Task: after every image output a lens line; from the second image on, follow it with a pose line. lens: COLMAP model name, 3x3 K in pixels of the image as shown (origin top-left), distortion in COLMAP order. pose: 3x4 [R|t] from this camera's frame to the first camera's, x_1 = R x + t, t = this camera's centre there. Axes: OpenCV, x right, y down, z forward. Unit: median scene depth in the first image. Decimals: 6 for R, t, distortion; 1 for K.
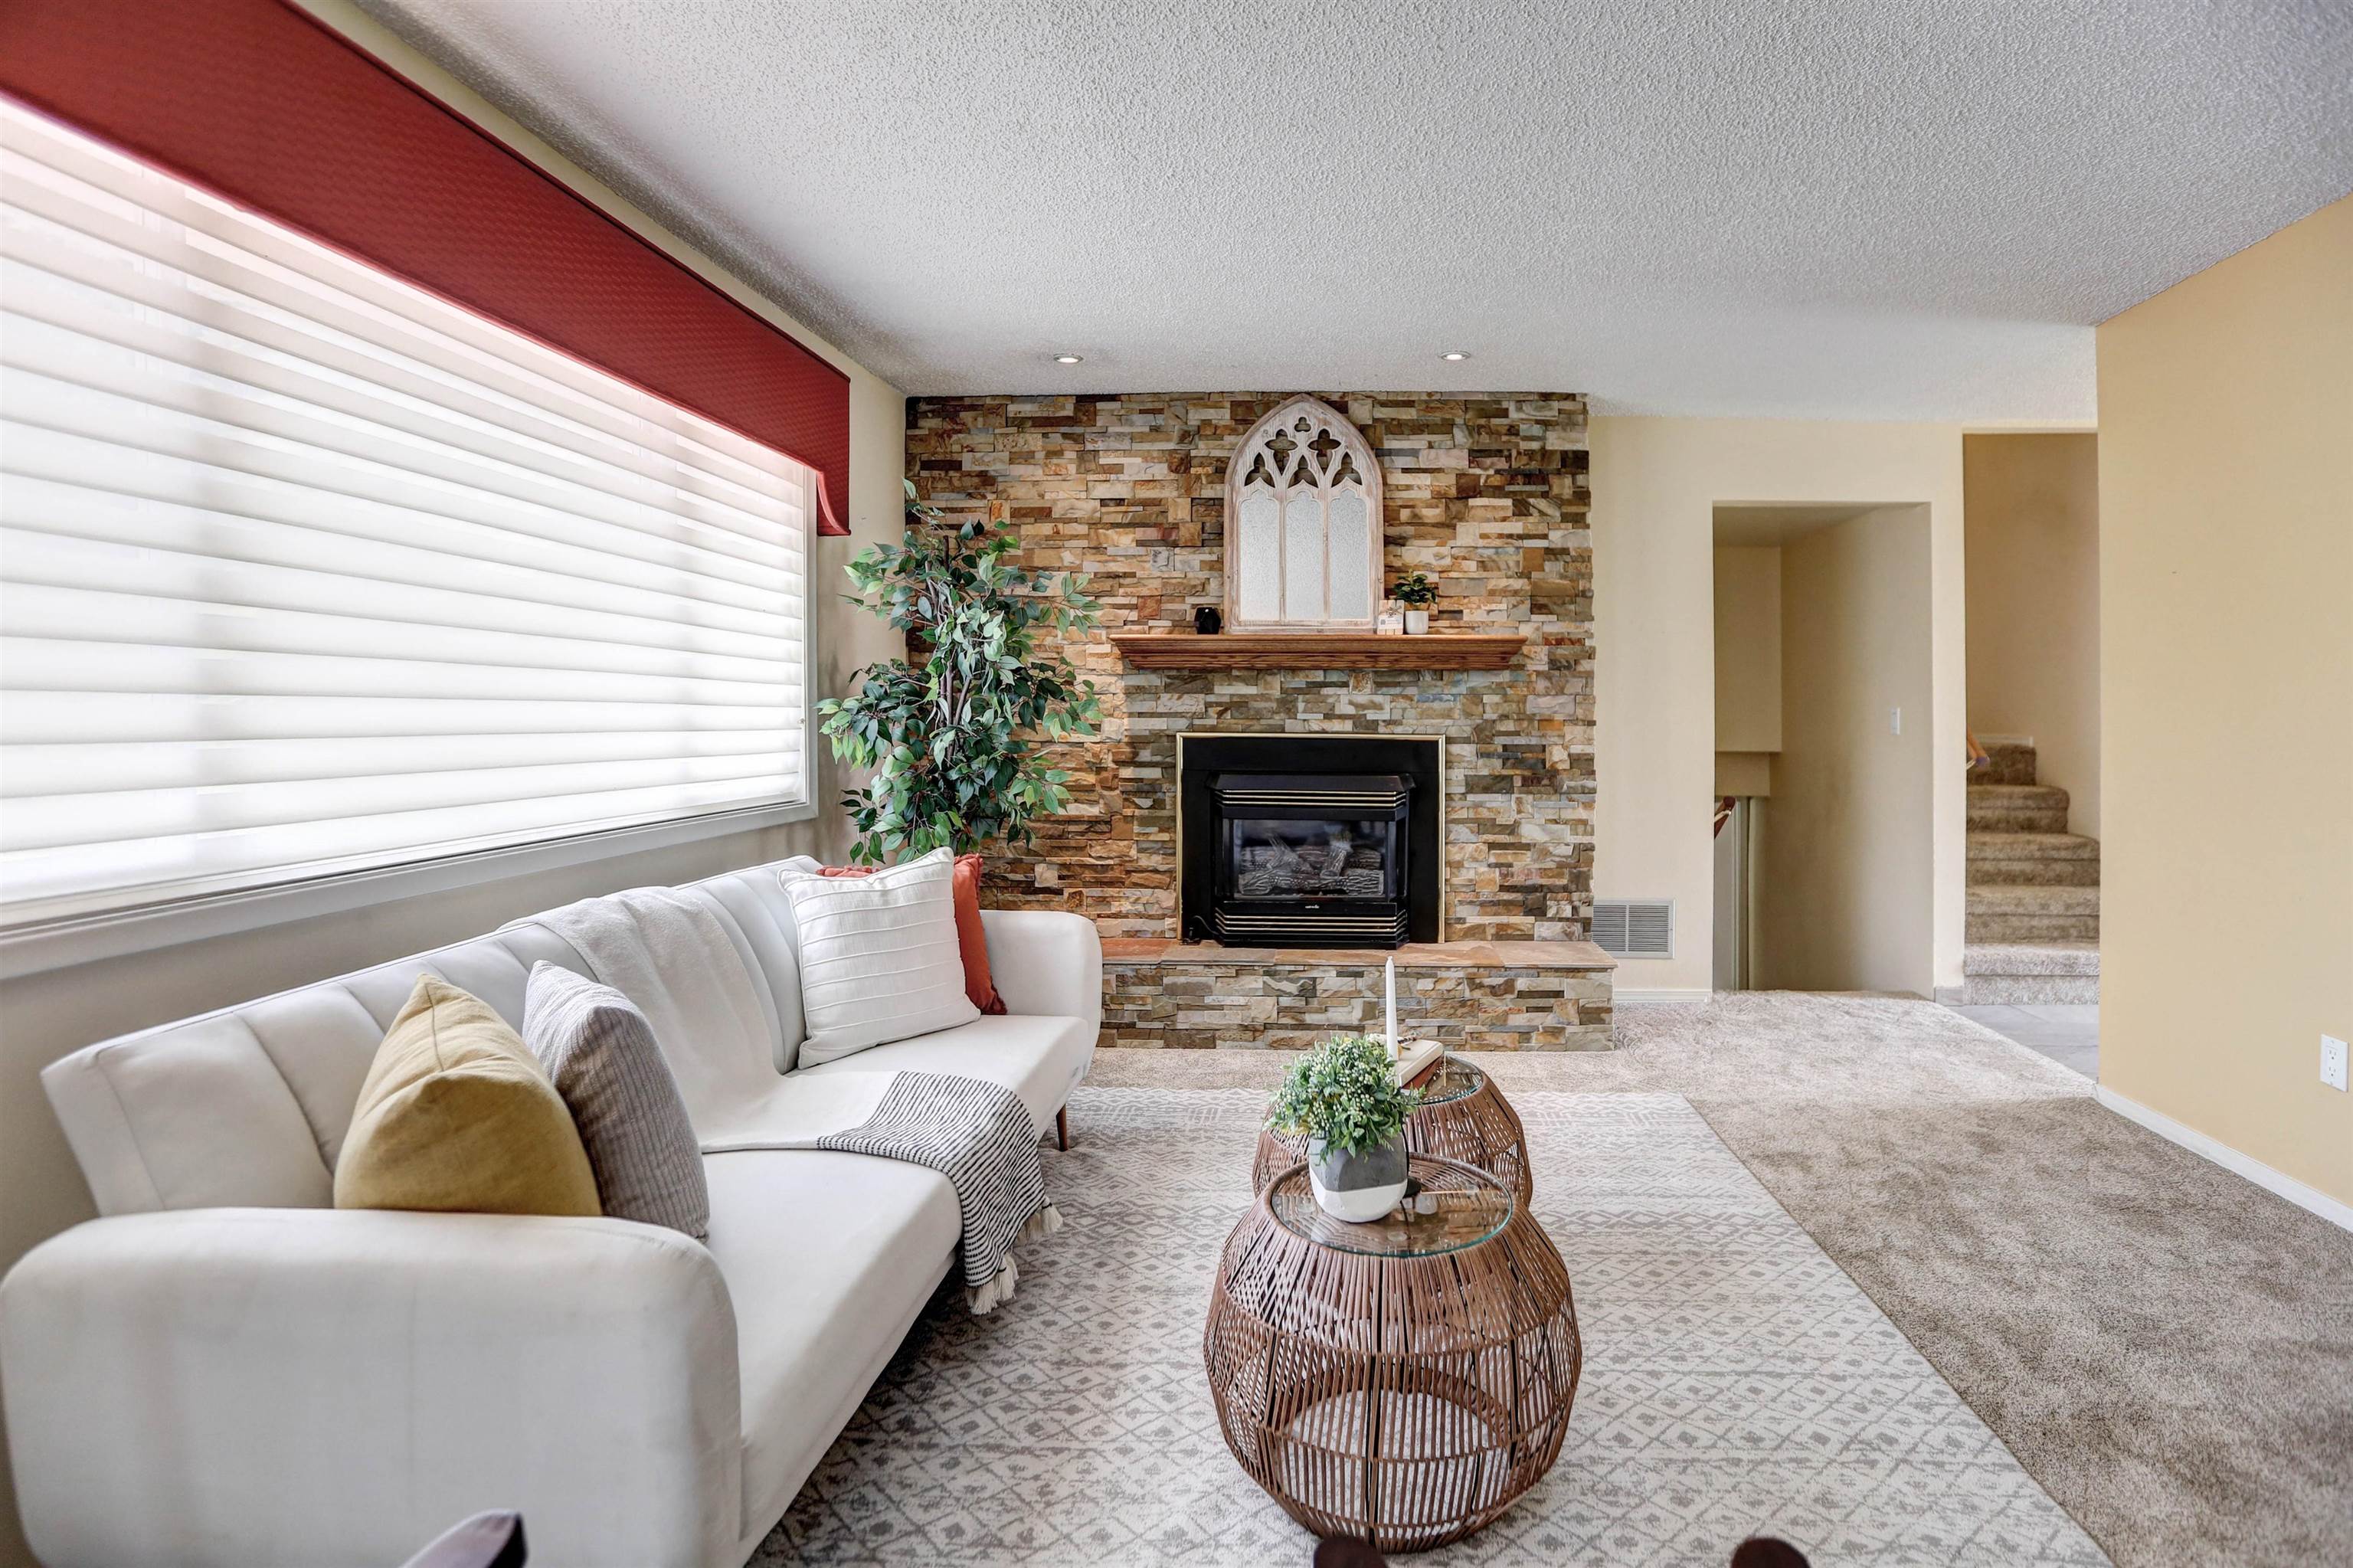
lens RADIAL K [[1161.0, 0, 1282.2], [0, 1161.0, 733.5], [0, 0, 1]] dist [-0.069613, 0.000116]
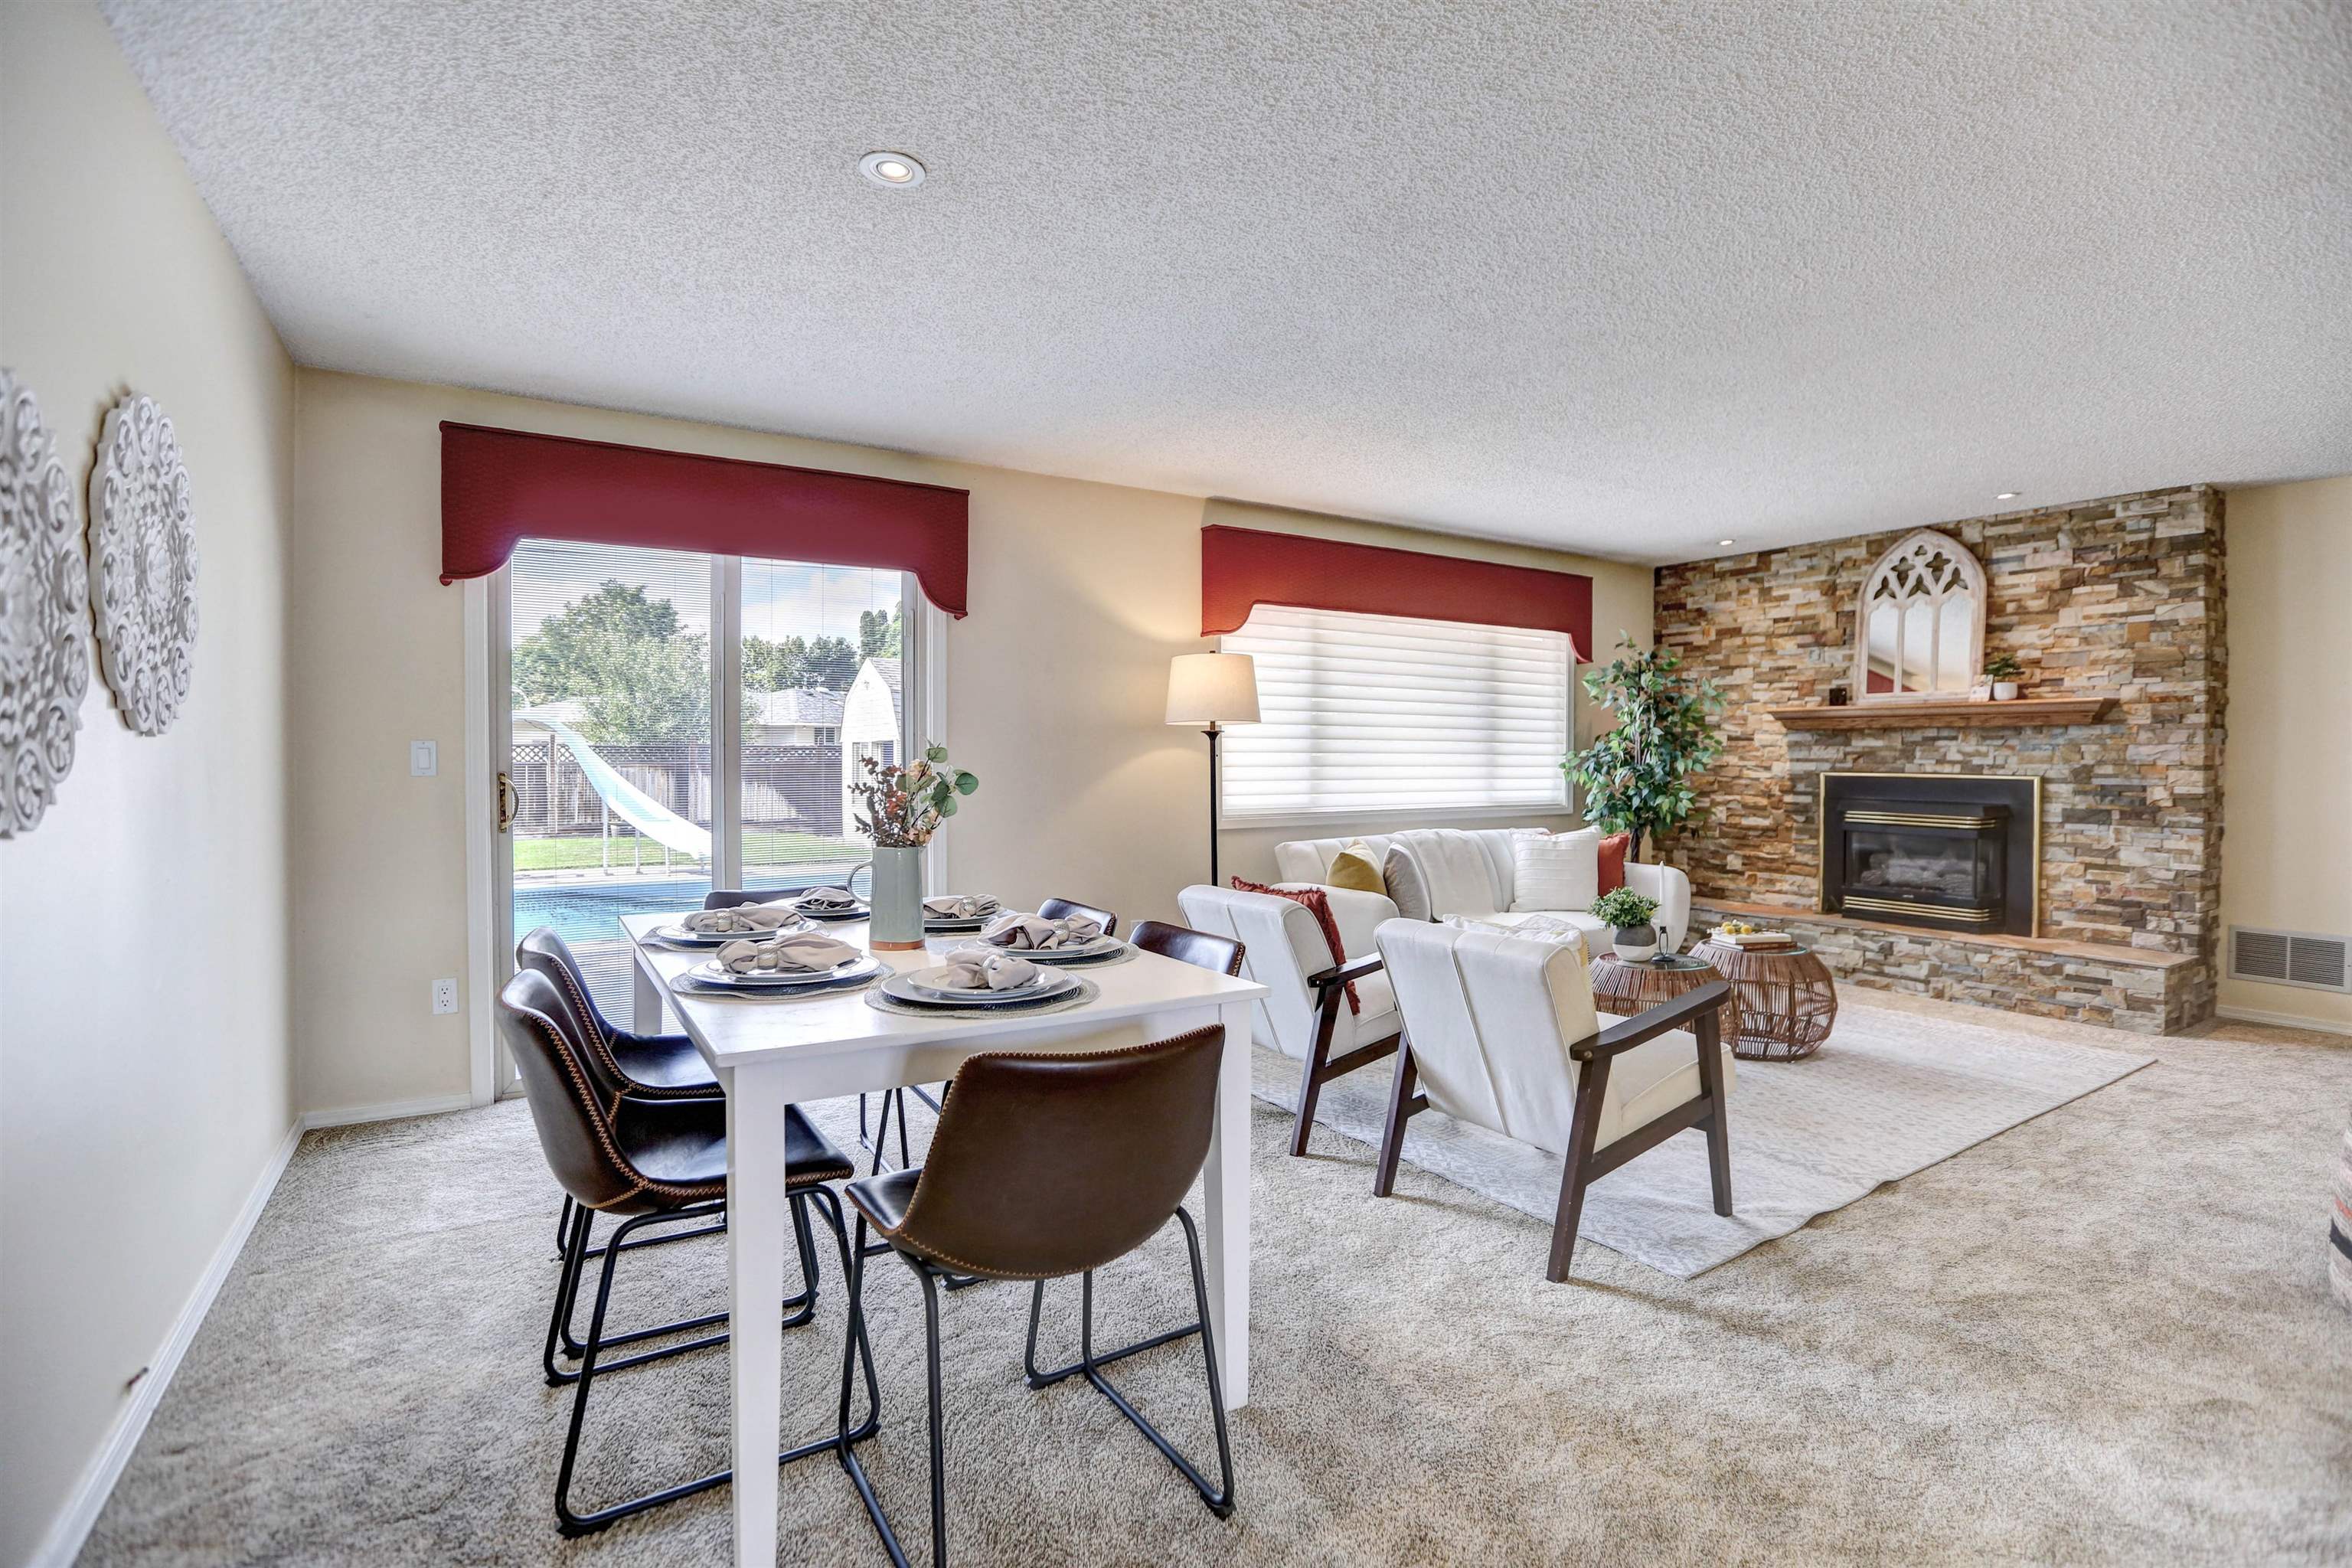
lens RADIAL K [[1133.6, 0, 1177.5], [0, 1133.6, 778.4], [0, 0, 1]] dist [-0.037886, 0.019530]
pose [[0.584801, 0.014739, -0.811043, 0.587076], [-0.012106, 0.999882, 0.009442, 0.003449], [0.811086, 0.004296, 0.584911, -0.503700]]
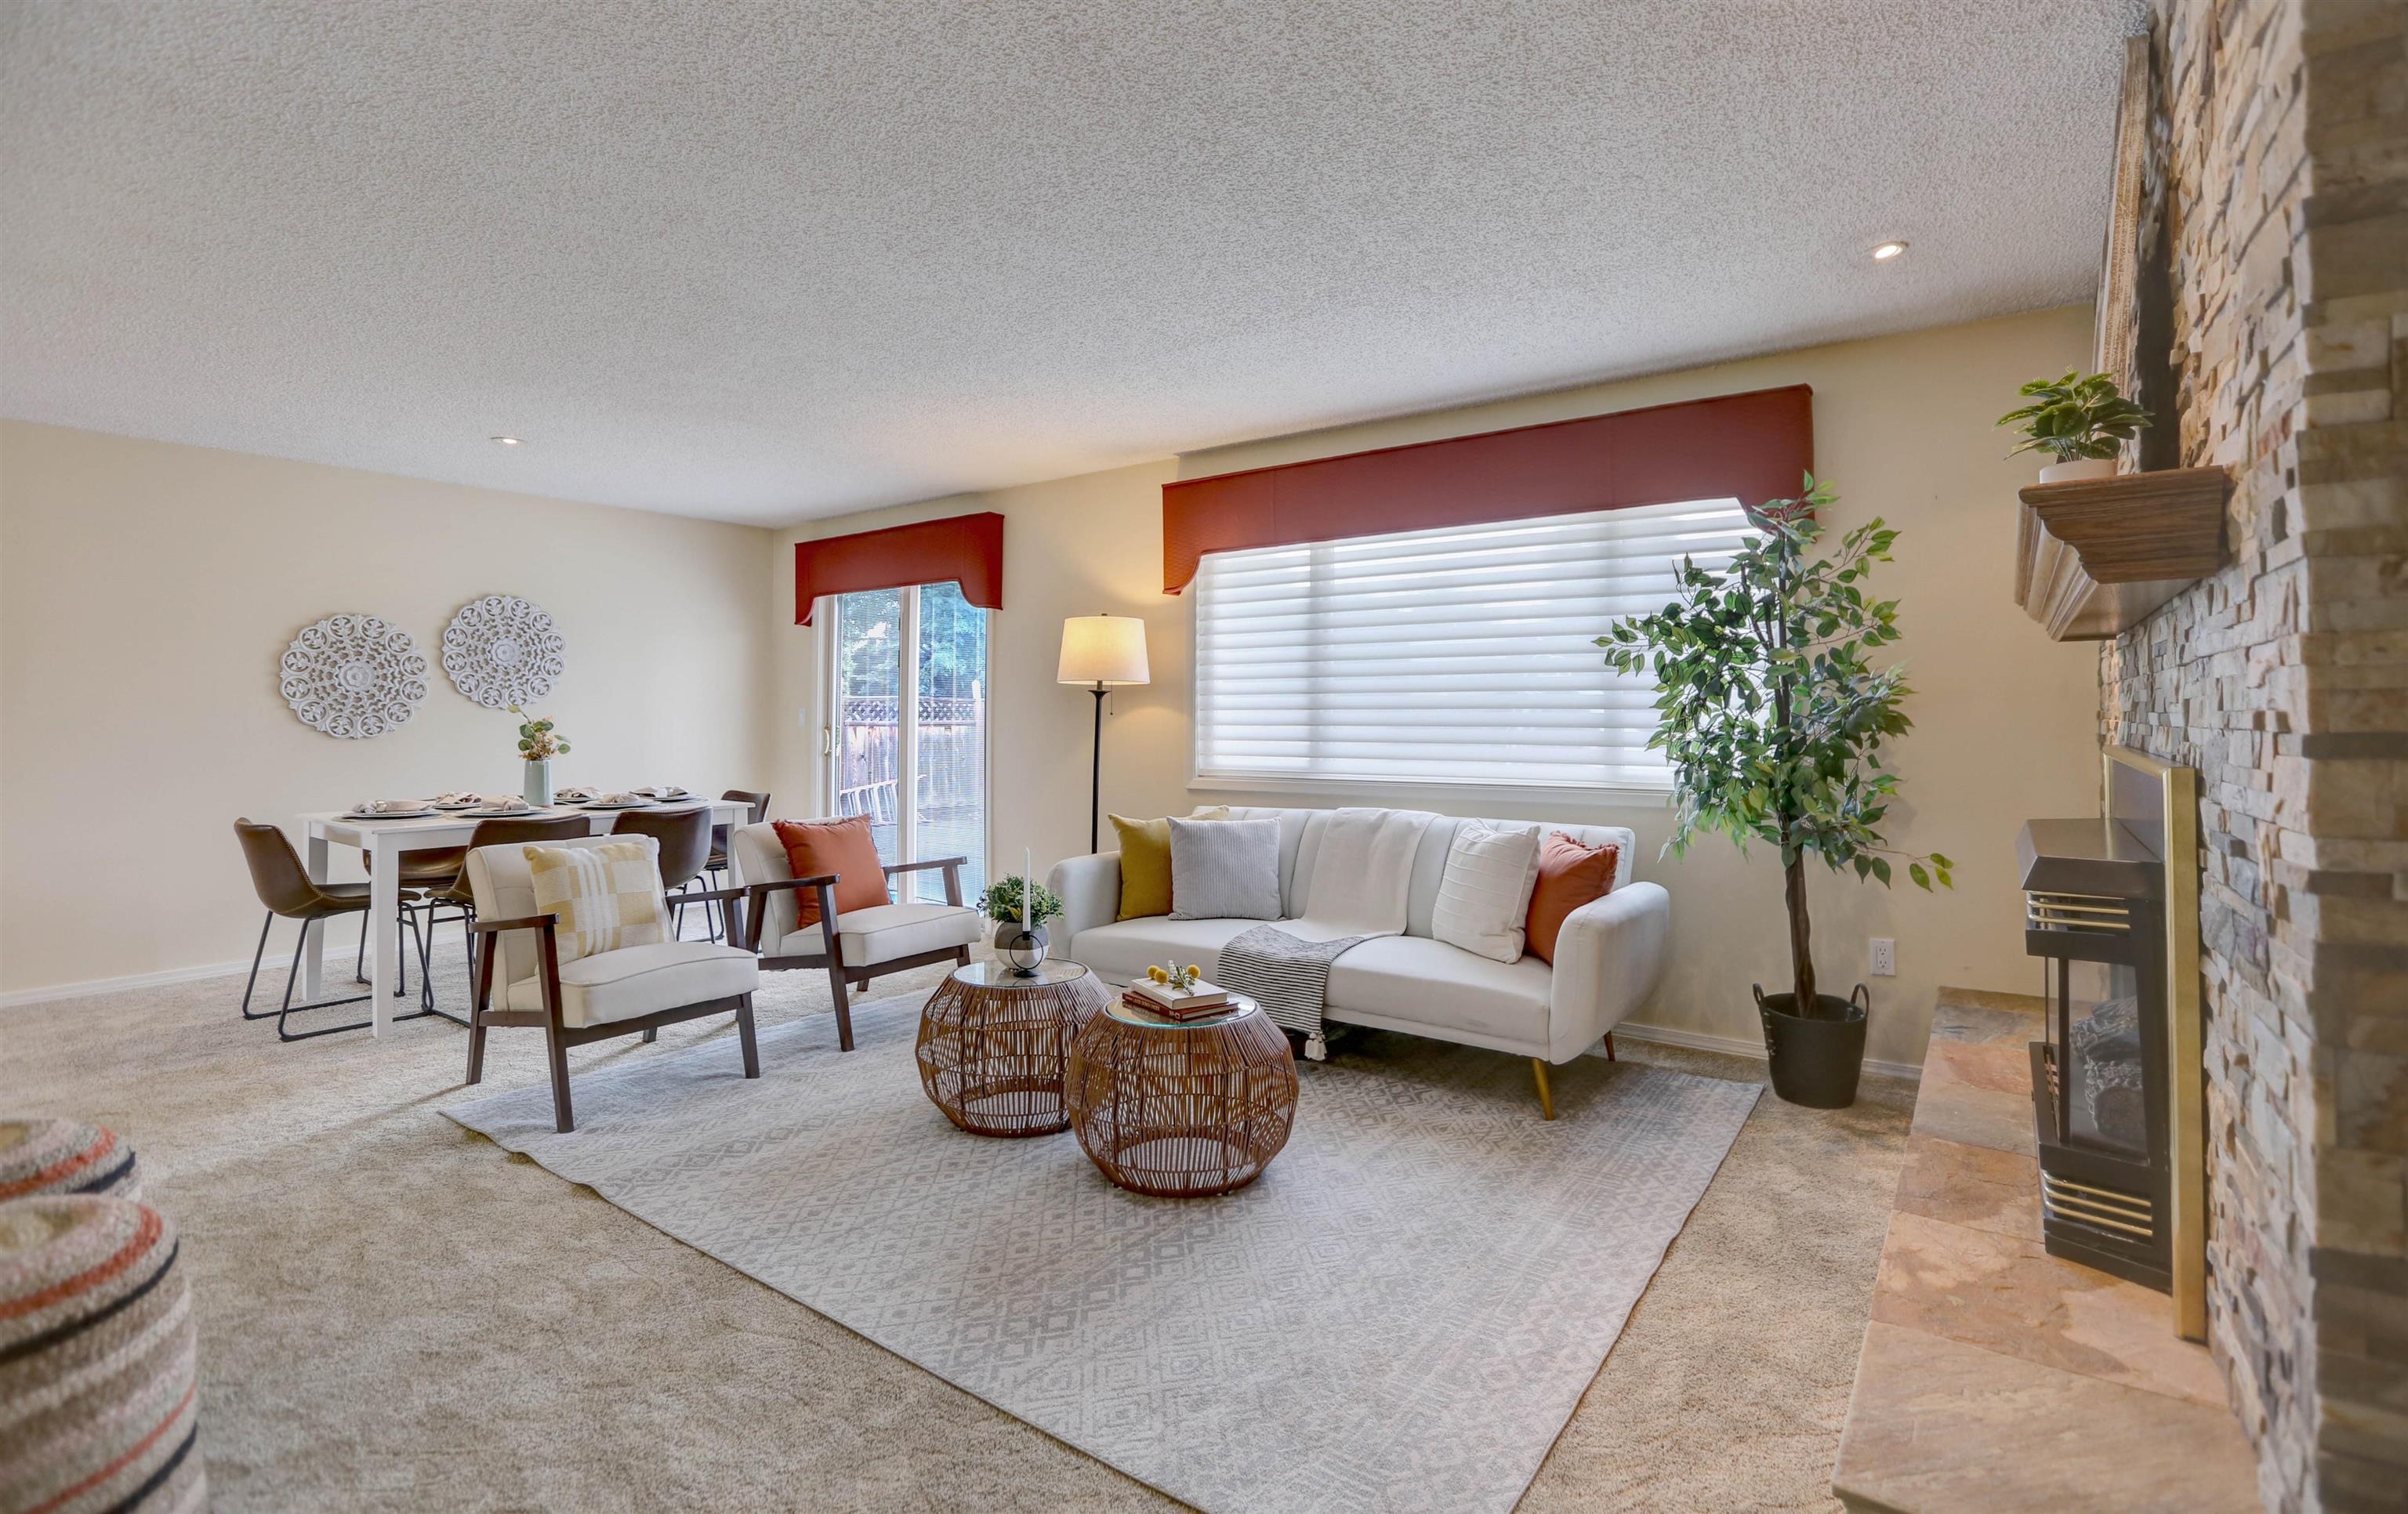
lens RADIAL K [[1110.2, 0, 1145.8], [0, 1110.2, 715.9], [0, 0, 1]] dist [-0.000090, 0.000173]
pose [[-0.583133, -0.004023, -0.812367, 0.603946], [-0.013241, 0.999902, 0.004553, -0.012040], [0.812269, 0.013412, -0.583129, 0.889069]]
